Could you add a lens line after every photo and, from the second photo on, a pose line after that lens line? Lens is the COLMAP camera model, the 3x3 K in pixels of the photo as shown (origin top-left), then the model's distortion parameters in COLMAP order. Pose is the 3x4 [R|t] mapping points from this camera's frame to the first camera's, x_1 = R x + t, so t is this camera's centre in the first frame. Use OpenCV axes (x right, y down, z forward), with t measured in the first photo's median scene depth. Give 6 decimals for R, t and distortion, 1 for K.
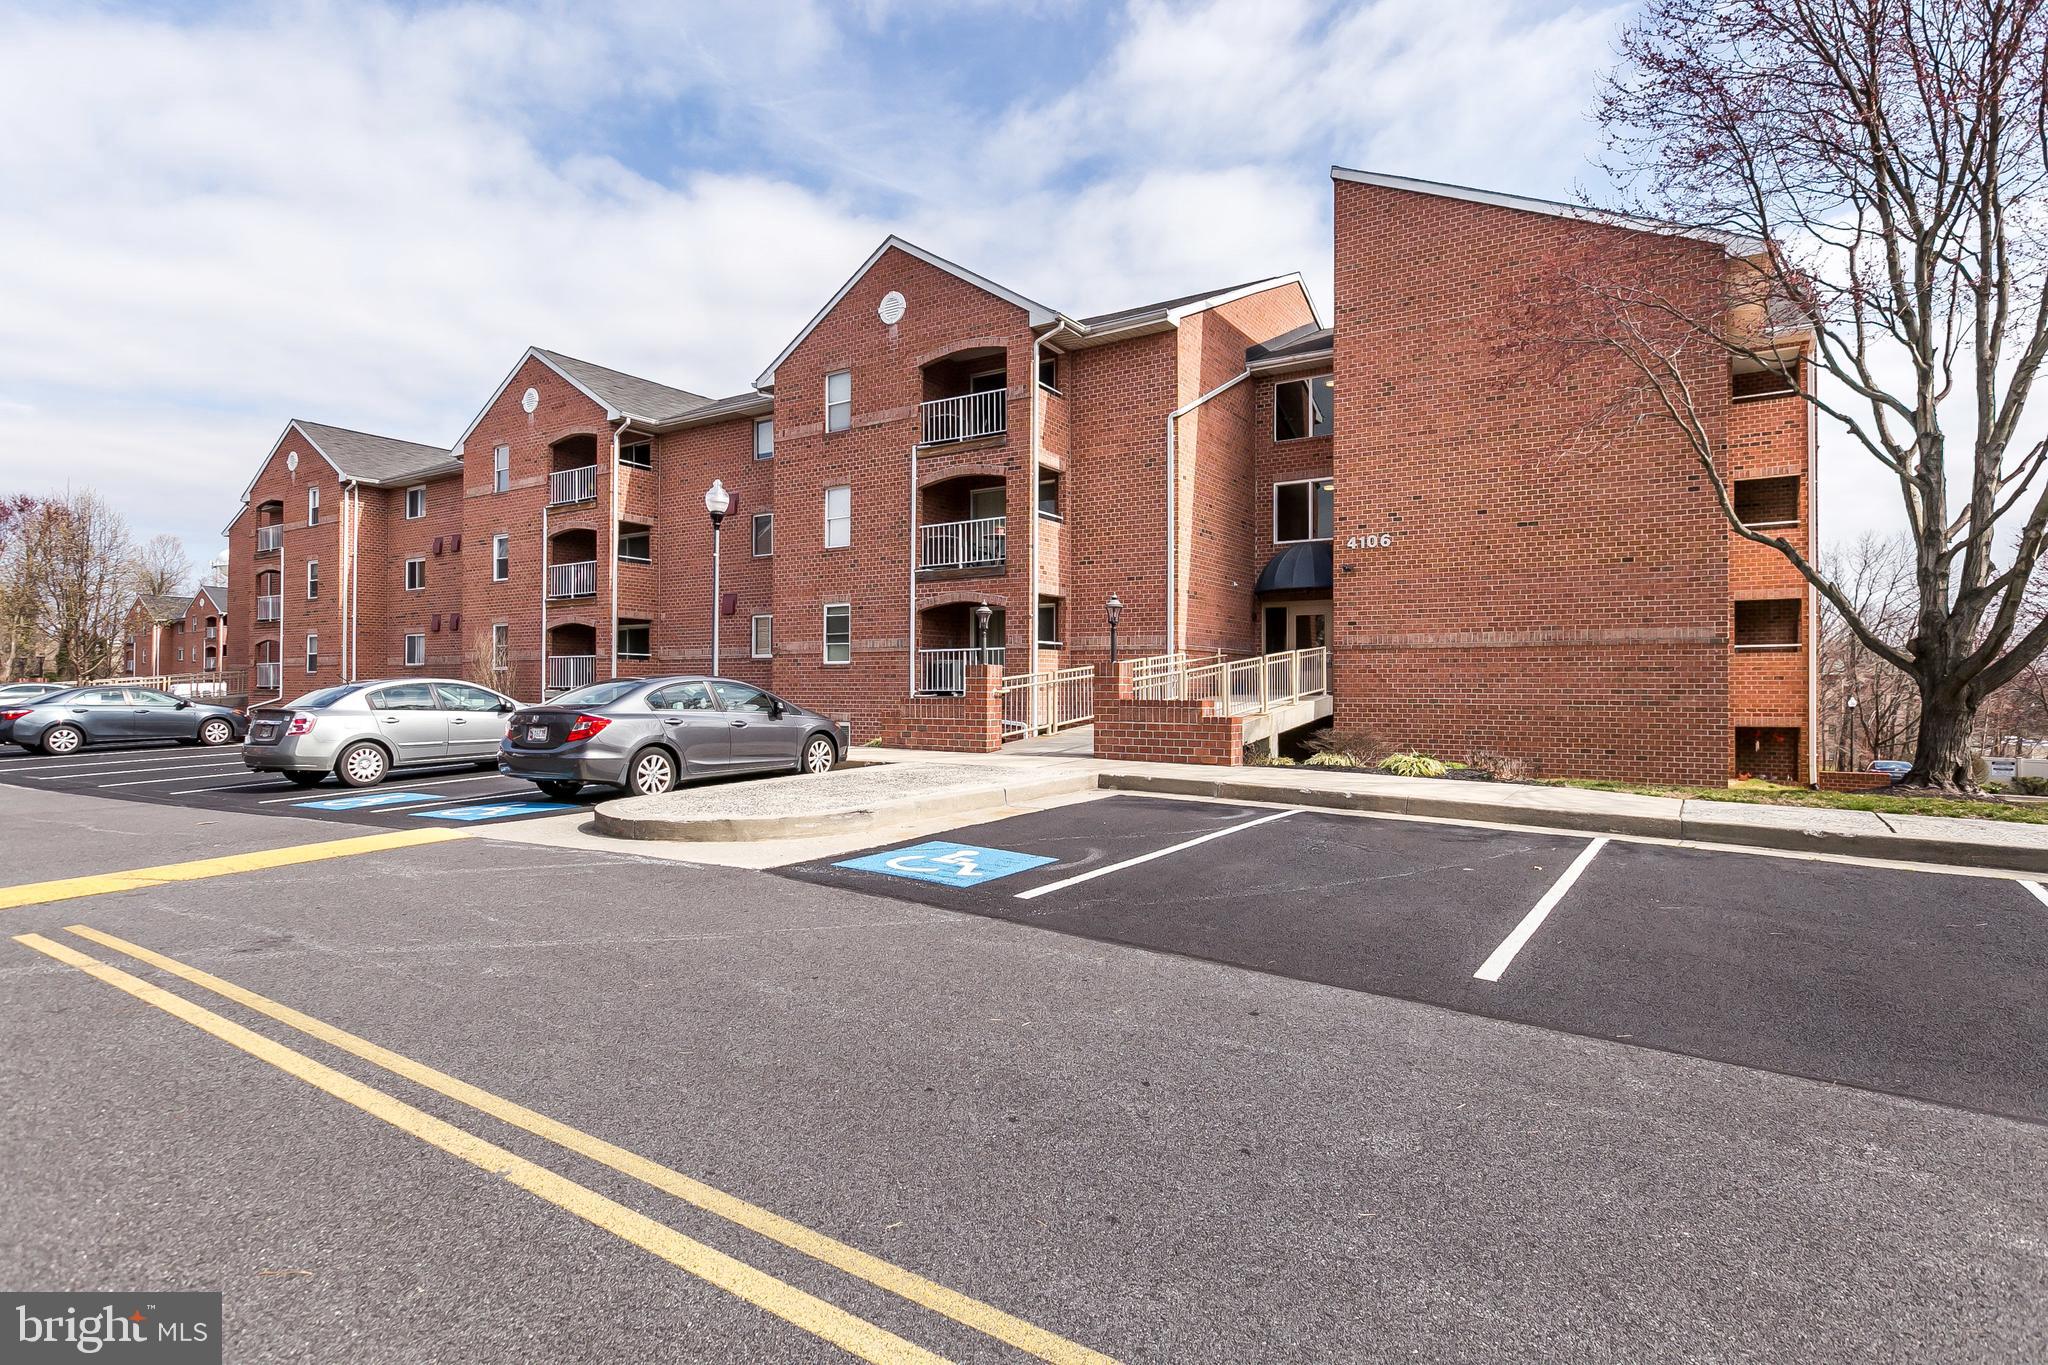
lens RADIAL K [[933.2, 0, 1025.4], [0, 933.2, 651.2], [0, 0, 1]] dist [-0.001084, 0.000160]
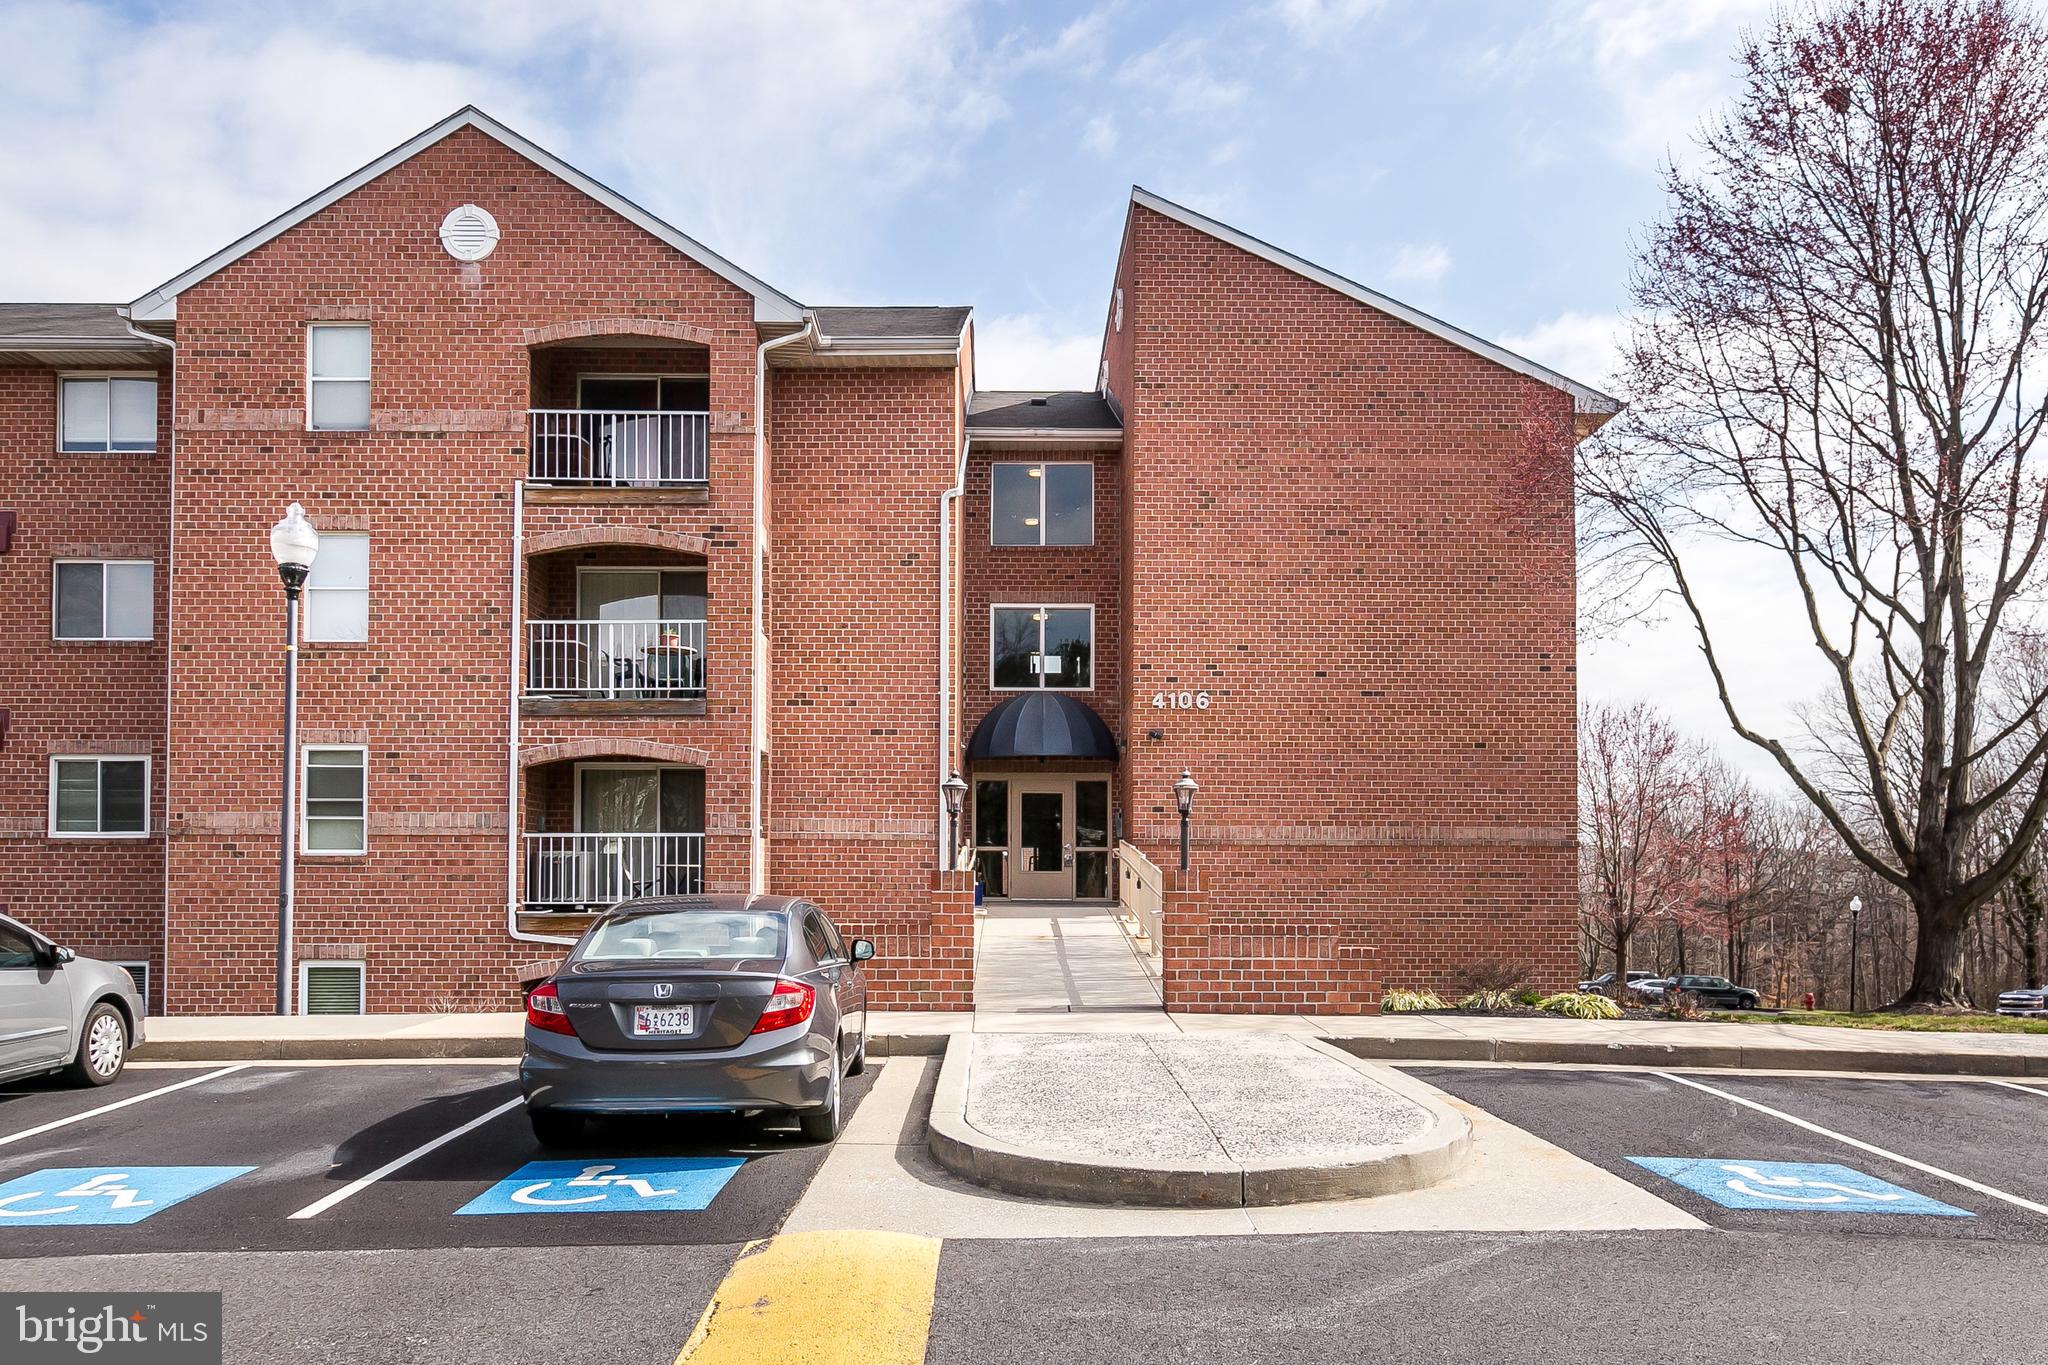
lens RADIAL K [[1389.9, 0, 982.7], [0, 1389.9, 819.1], [0, 0, 1]] dist [0.002174, 0.001934]
pose [[0.864570, 0.023595, 0.501959, -0.319328], [-0.020179, 0.999722, -0.012235, -0.005750], [-0.502108, 0.000449, 0.864805, 0.116306]]
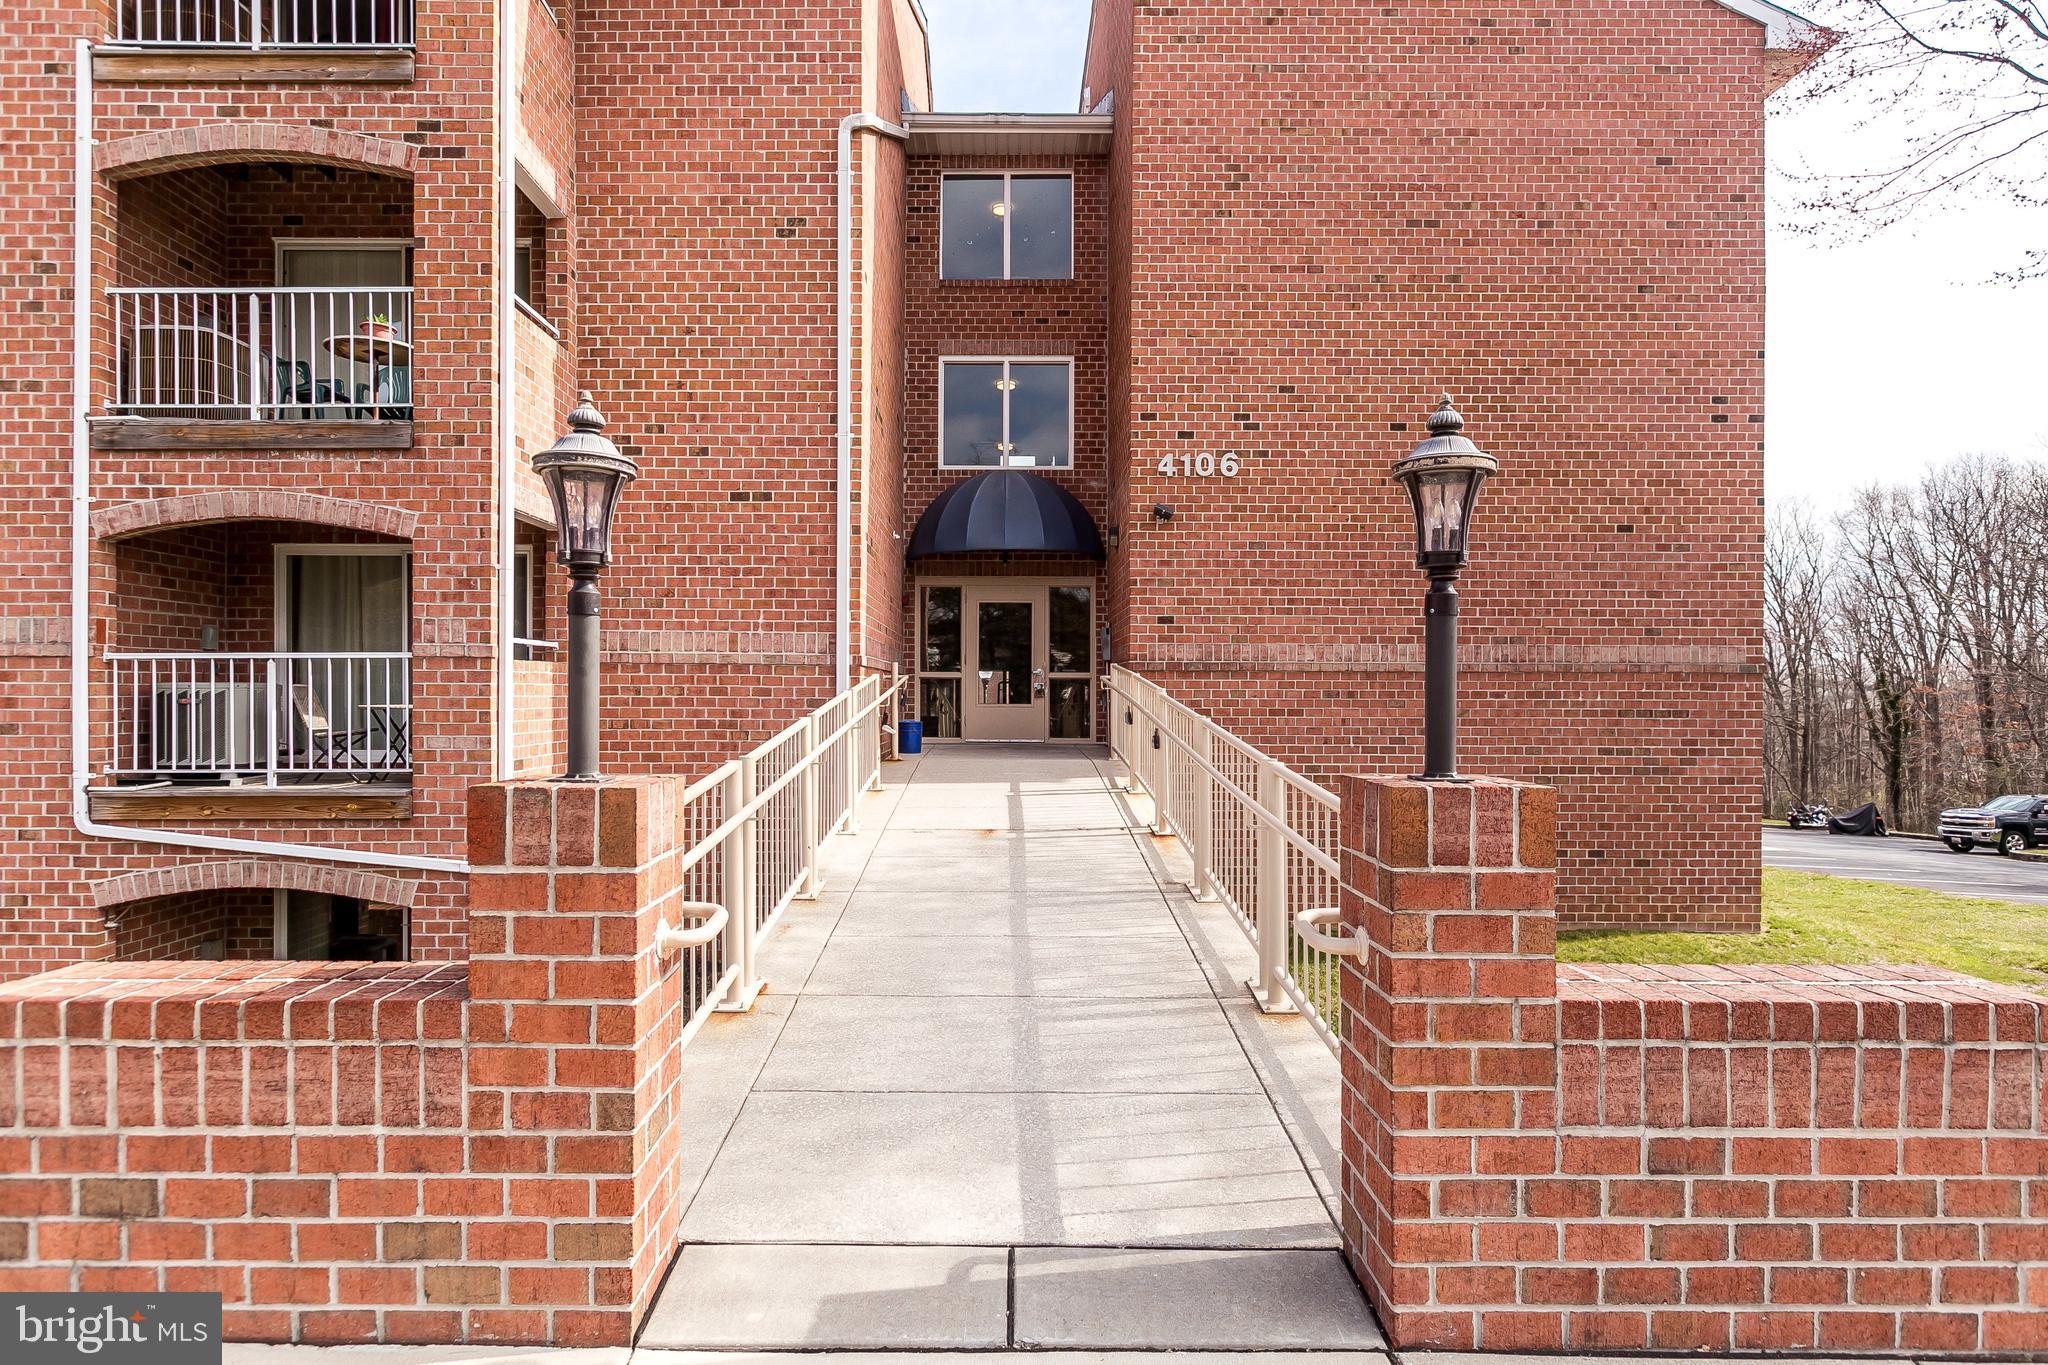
lens RADIAL K [[1132.8, 0, 1011.2], [0, 1132.8, 695.2], [0, 0, 1]] dist [0.001822, 0.000273]
pose [[0.848437, 0.000917, 0.529295, -0.056064], [-0.020096, 0.999333, 0.030481, -0.005424], [-0.528914, -0.036498, 0.847890, 0.504002]]
